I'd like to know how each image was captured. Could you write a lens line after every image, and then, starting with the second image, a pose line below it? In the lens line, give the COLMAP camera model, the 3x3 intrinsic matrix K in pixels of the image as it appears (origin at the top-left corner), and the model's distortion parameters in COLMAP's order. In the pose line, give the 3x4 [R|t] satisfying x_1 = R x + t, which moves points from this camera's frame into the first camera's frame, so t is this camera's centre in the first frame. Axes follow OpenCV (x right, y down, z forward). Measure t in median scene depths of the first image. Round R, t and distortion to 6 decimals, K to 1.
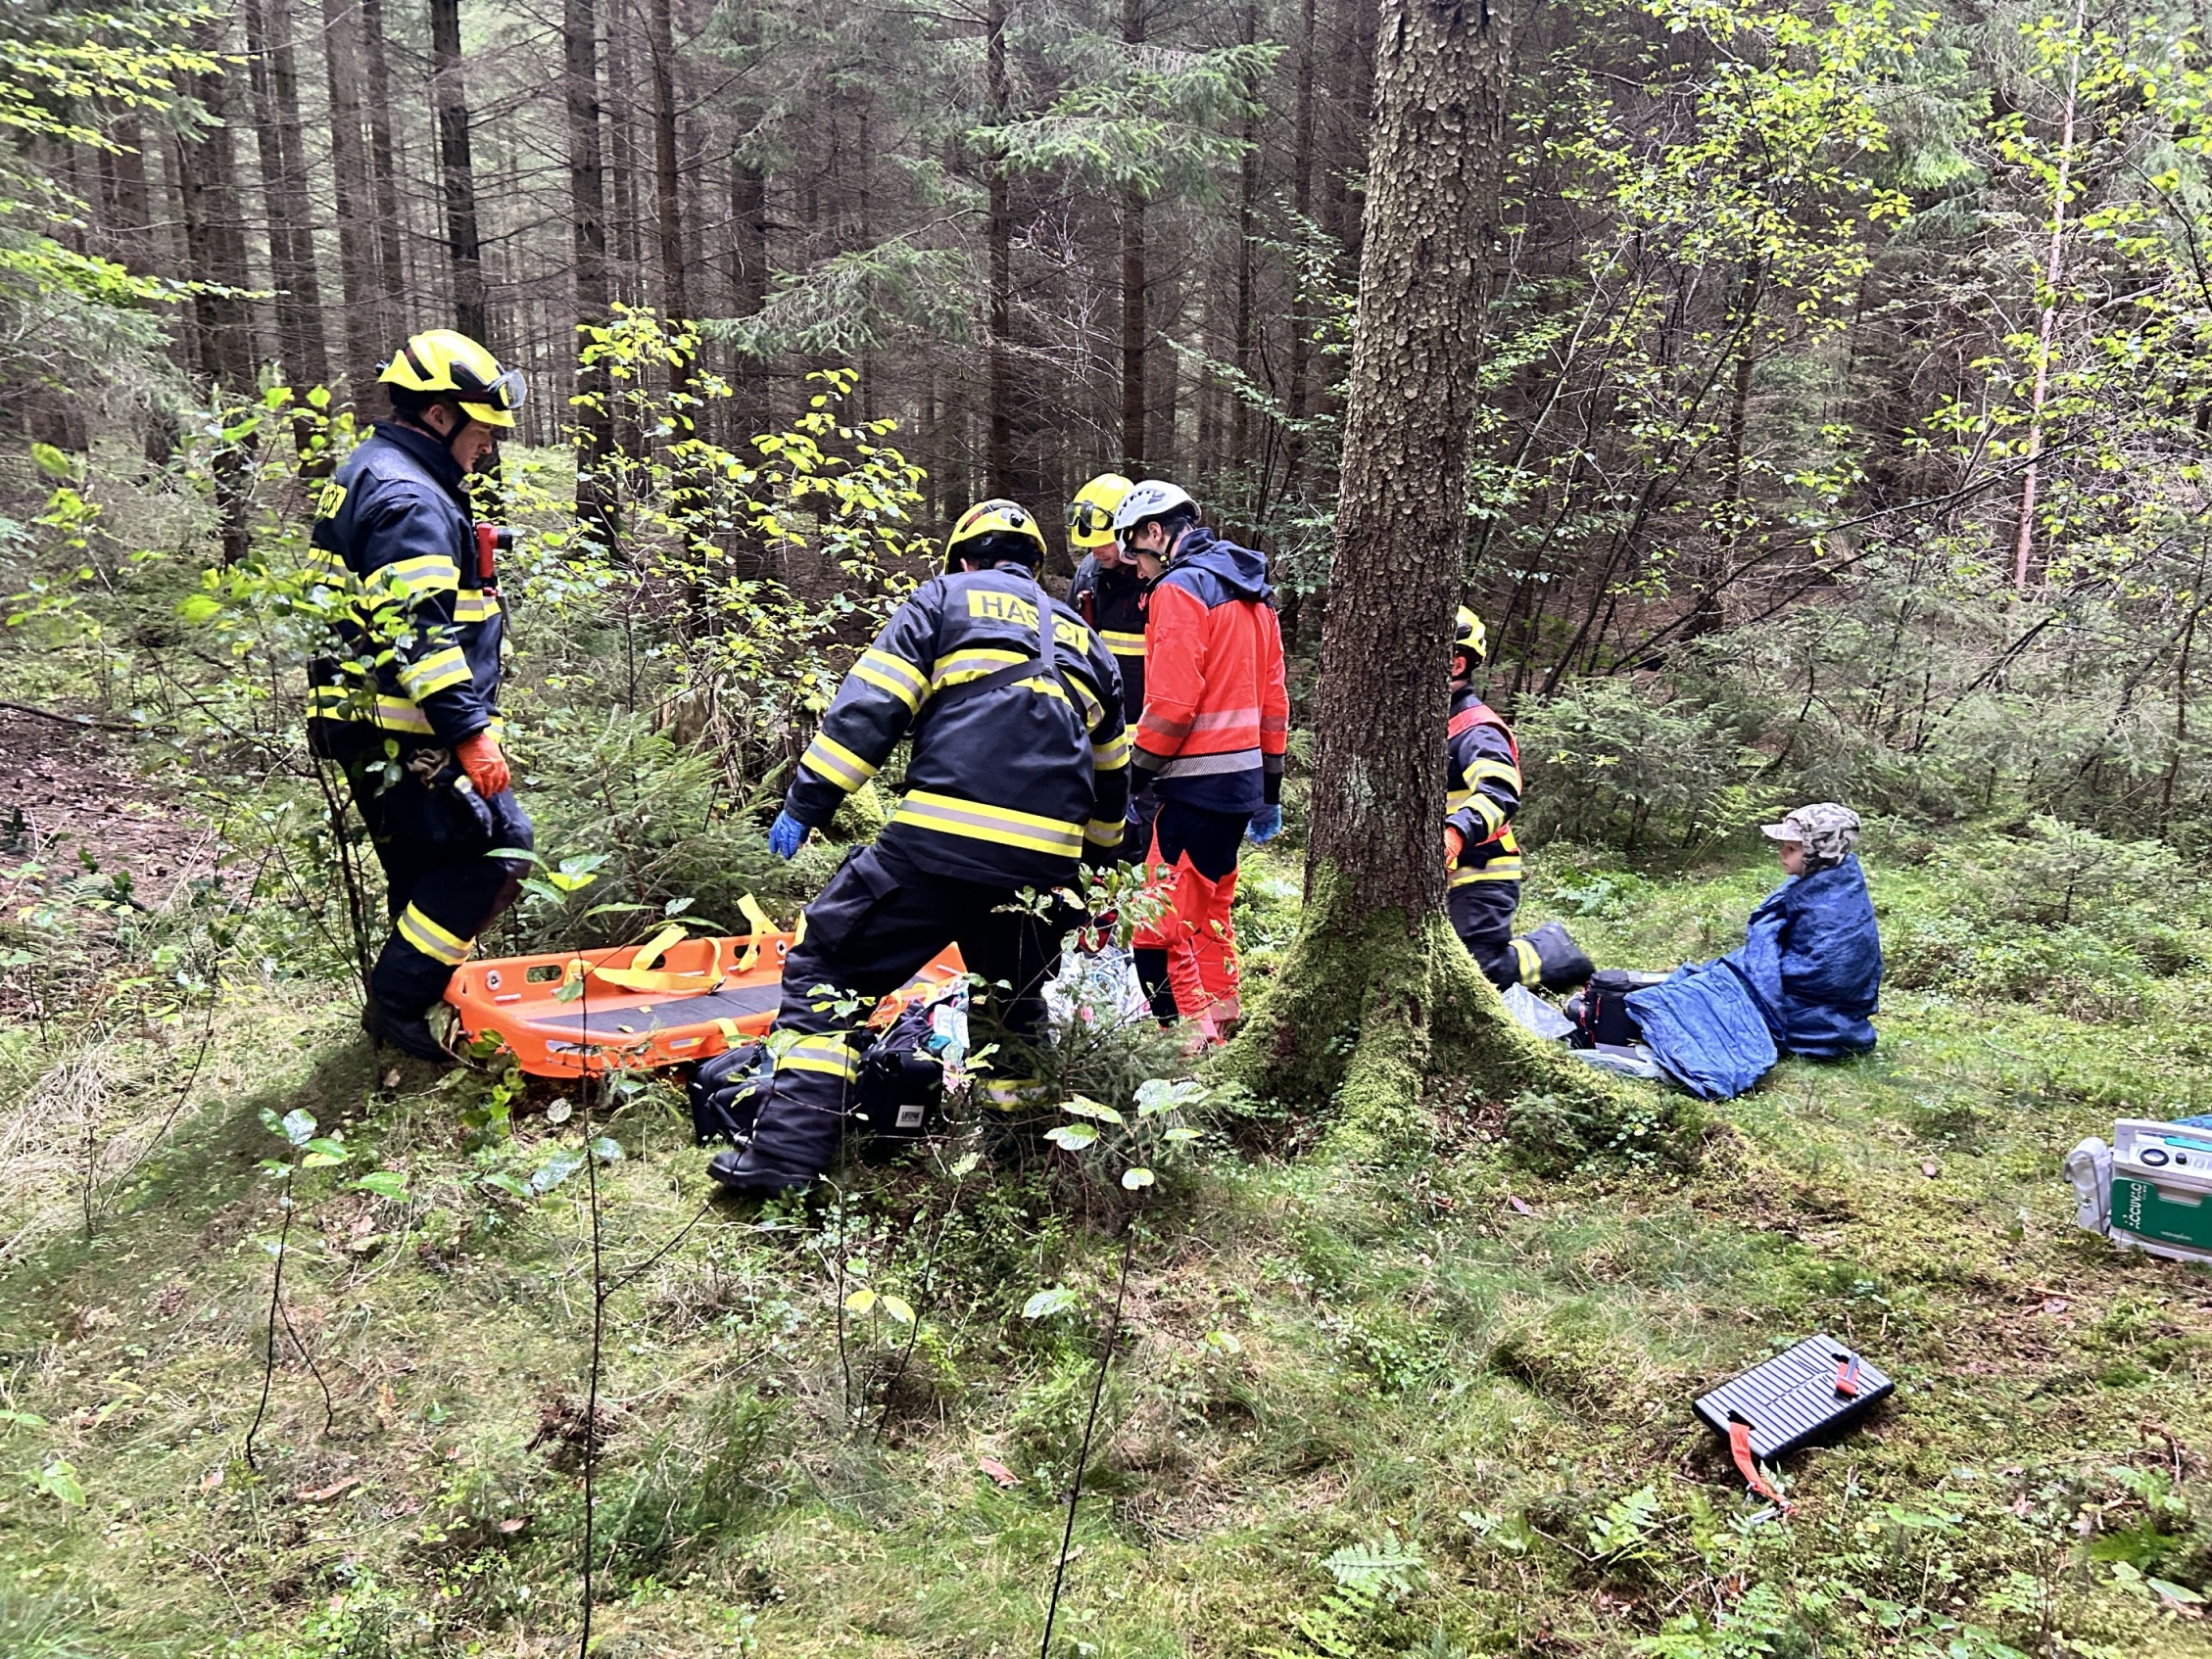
lens RADIAL K [[1666.6, 0, 1106.0], [0, 1666.6, 829.5], [0, 0, 1]] dist [0.054757, -0.068915]
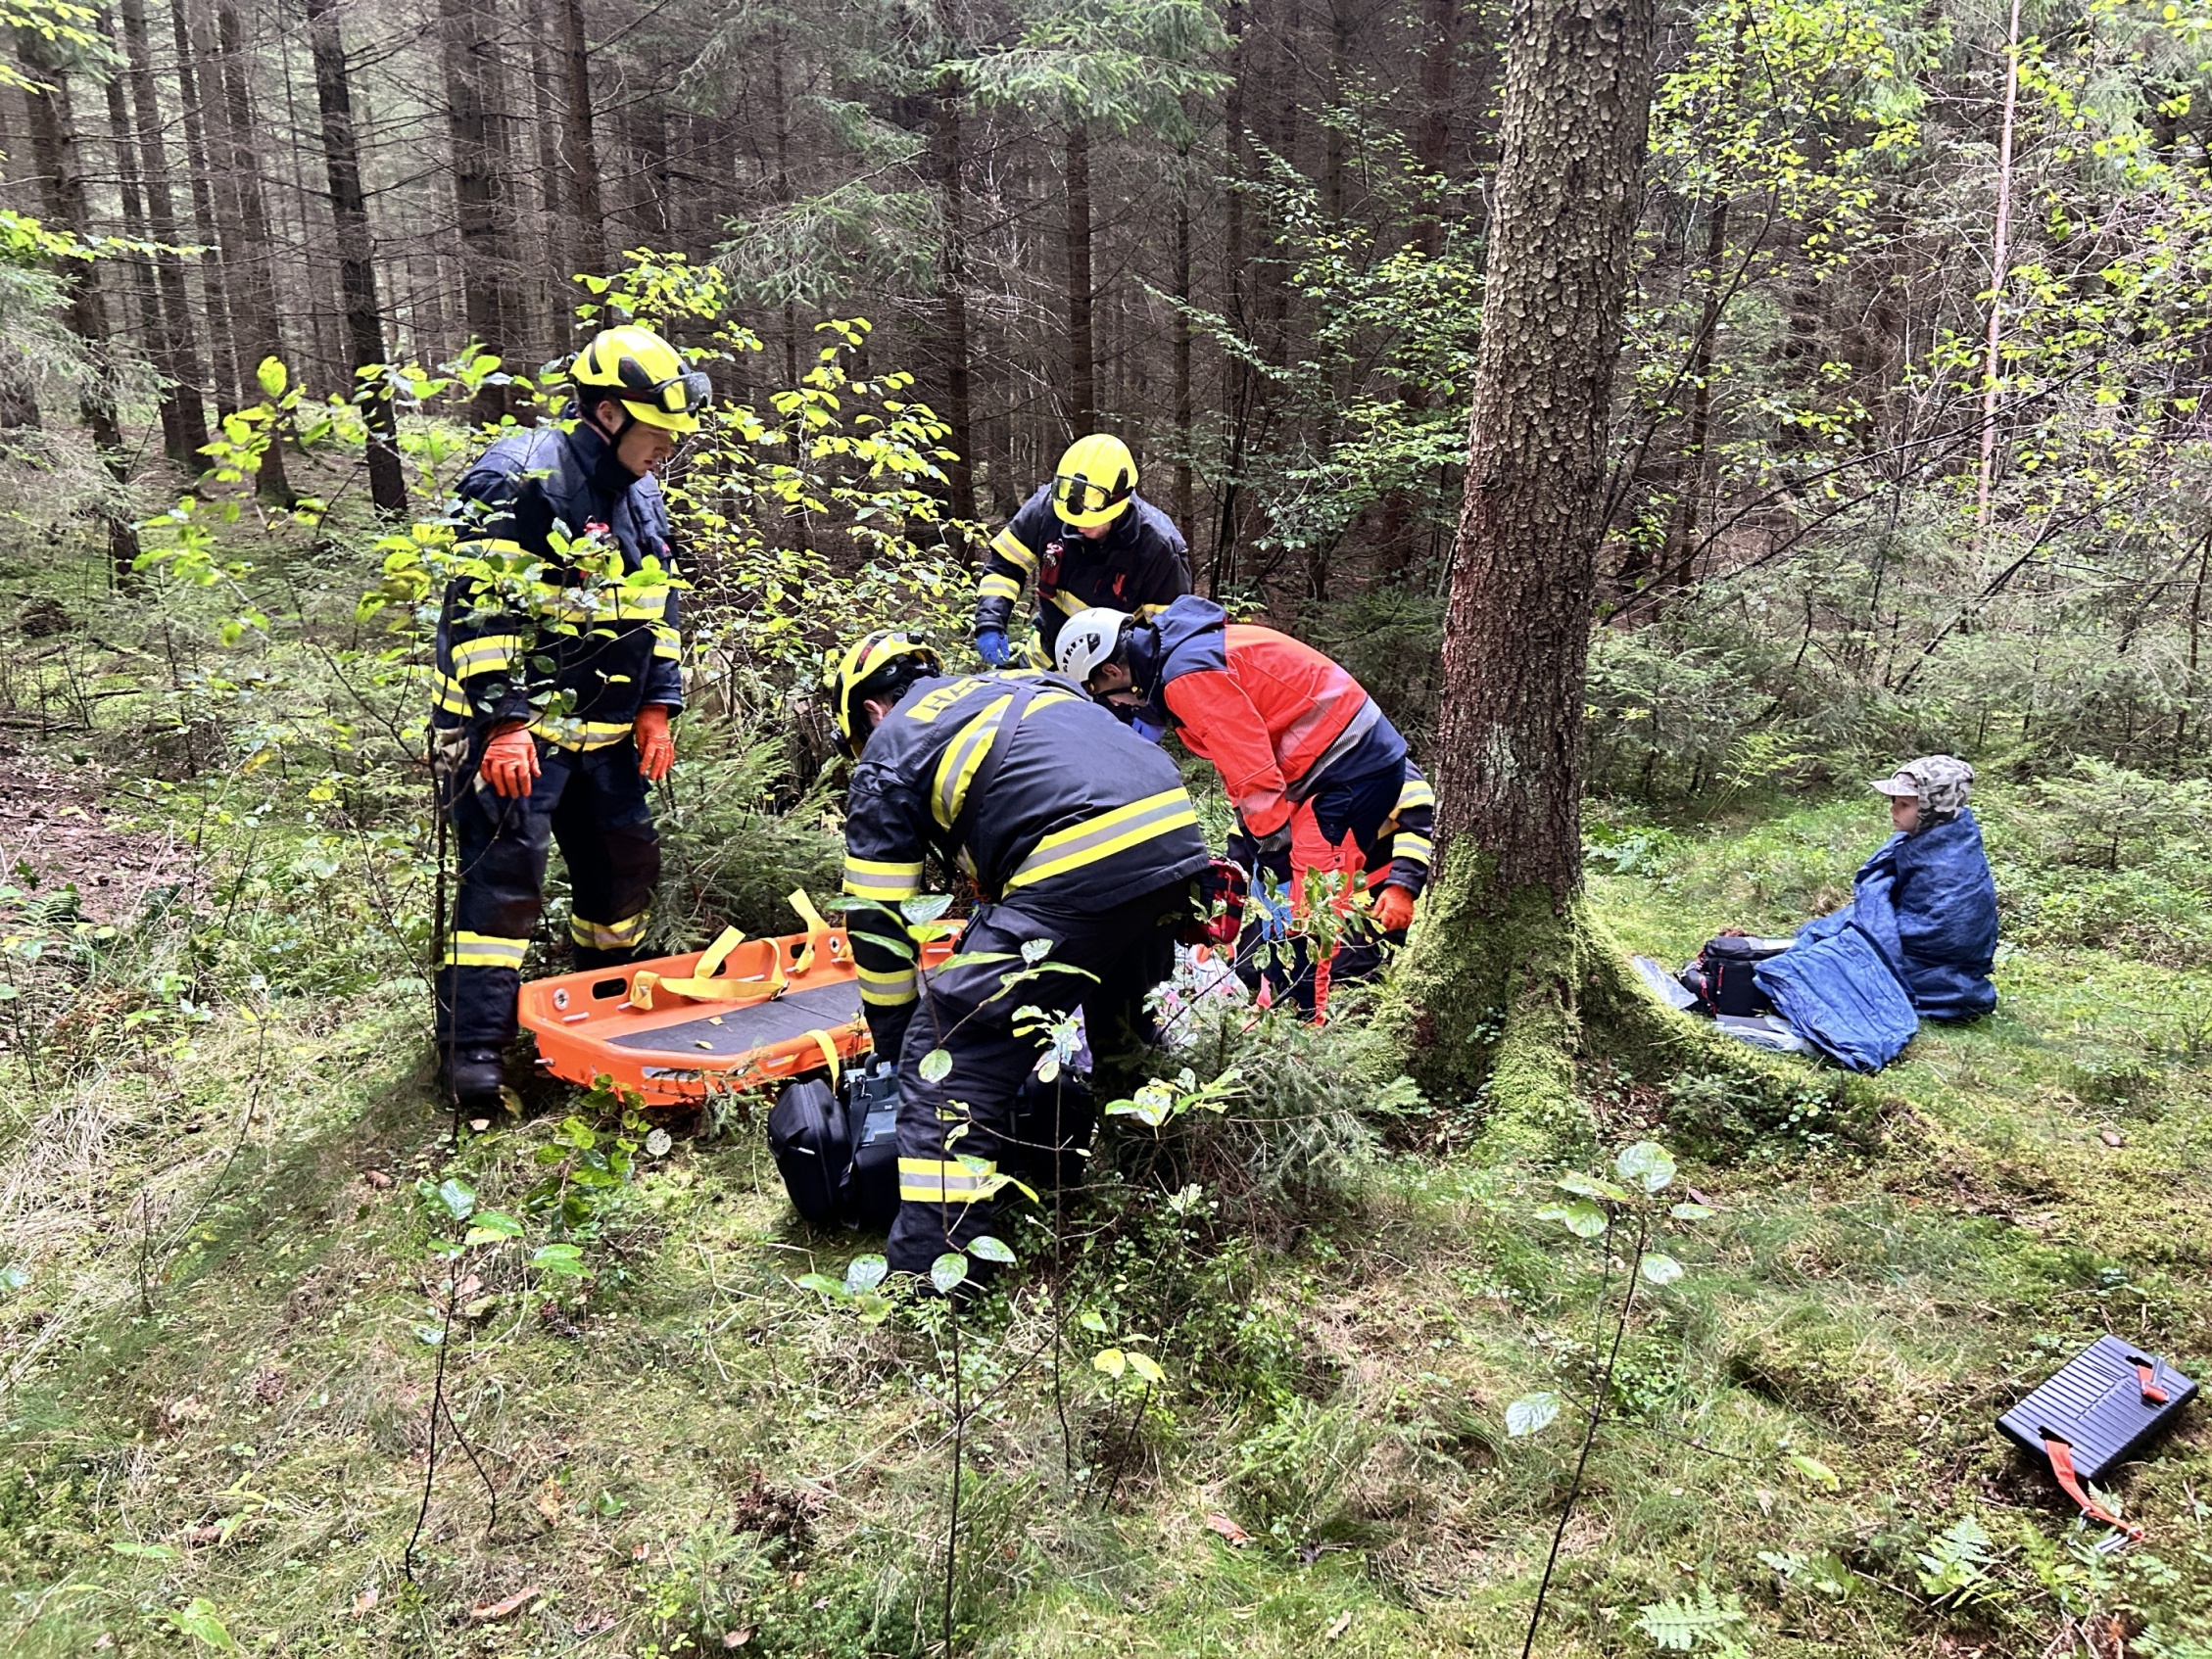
lens RADIAL K [[1699.6, 0, 1154.6], [0, 1699.6, 844.5], [0, 0, 1]] dist [0.043896, -0.049506]
pose [[0.997547, -0.035262, 0.060475, -0.106067], [0.033402, 0.998945, 0.031500, -0.013881], [-0.061522, -0.029403, 0.997673, 0.063024]]
